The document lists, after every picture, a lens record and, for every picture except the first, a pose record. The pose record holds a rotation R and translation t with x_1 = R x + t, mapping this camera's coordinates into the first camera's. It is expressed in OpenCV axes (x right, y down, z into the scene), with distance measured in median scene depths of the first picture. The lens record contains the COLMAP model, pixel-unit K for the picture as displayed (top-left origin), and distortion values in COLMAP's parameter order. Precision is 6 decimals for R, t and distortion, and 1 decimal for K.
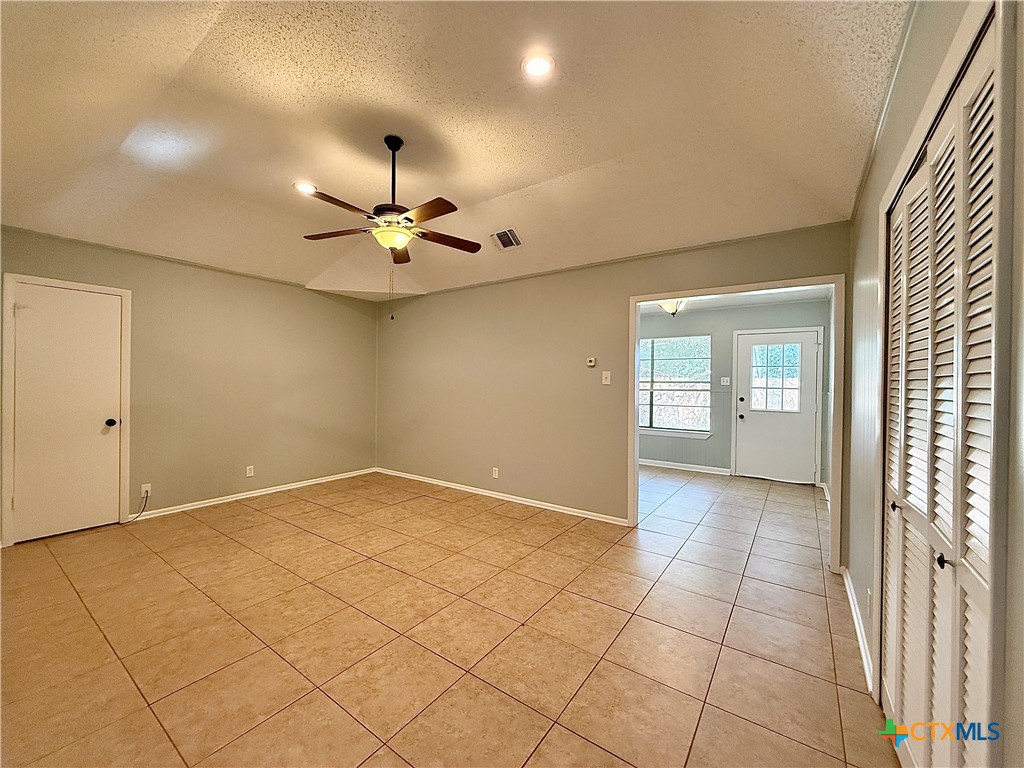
lens RADIAL K [[407.4, 0, 510.3], [0, 407.4, 383.7], [0, 0, 1]] dist [-0.000312, 0.000329]
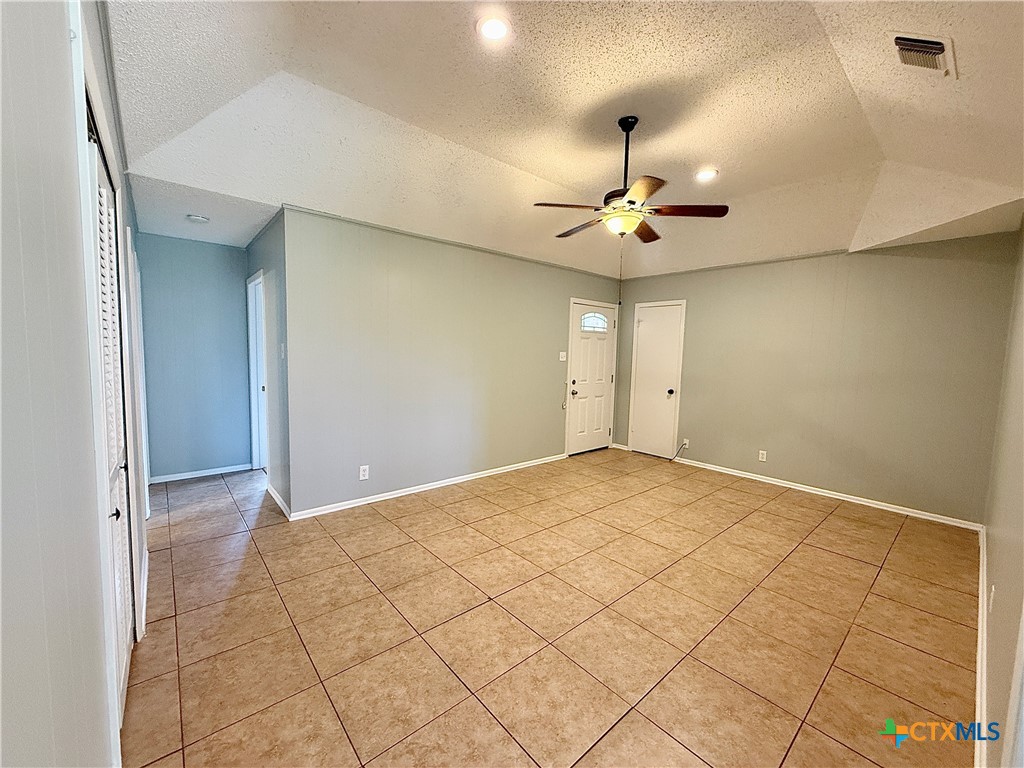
lens RADIAL K [[407.4, 0, 510.2], [0, 407.4, 386.0], [0, 0, 1]] dist [-0.000312, 0.000329]
pose [[-0.238254, 0.065500, -0.968992, 0.604242], [-0.033475, 0.996576, 0.075596, -0.018762], [0.970626, 0.050448, -0.235246, 0.771424]]
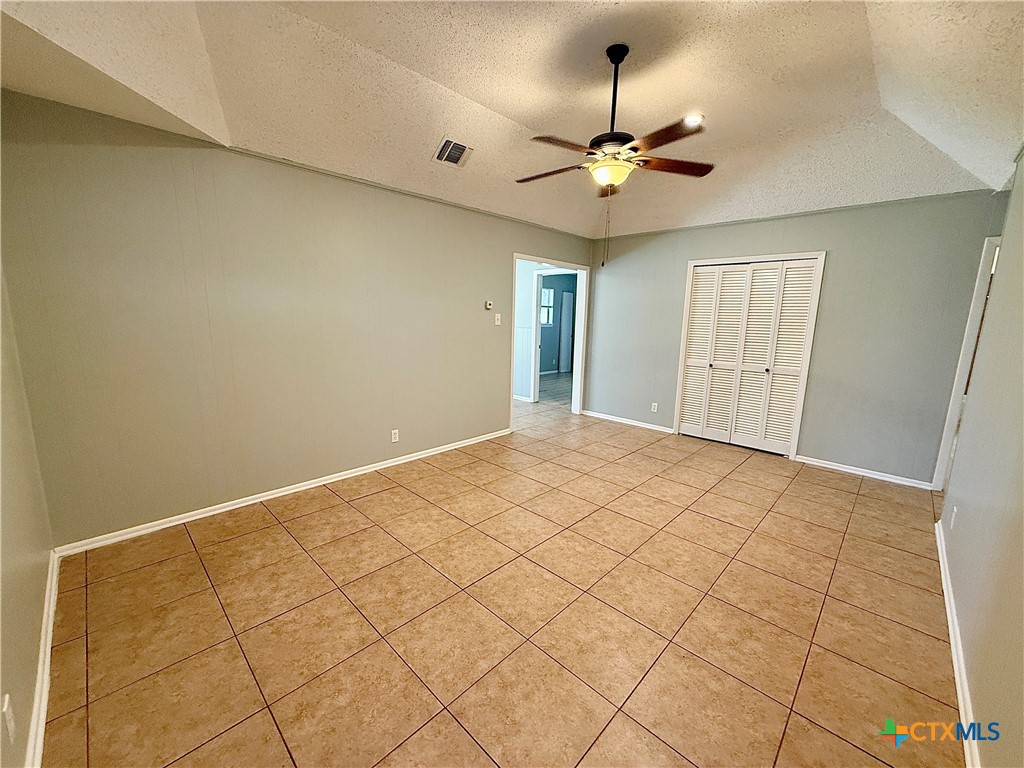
lens RADIAL K [[407.4, 0, 508.8], [0, 407.4, 383.2], [0, 0, 1]] dist [-0.000312, 0.000329]
pose [[0.153915, -0.174528, 0.972548, -0.996806], [-0.015638, 0.983723, 0.179008, -0.047033], [-0.987960, -0.042761, 0.148680, 0.834419]]
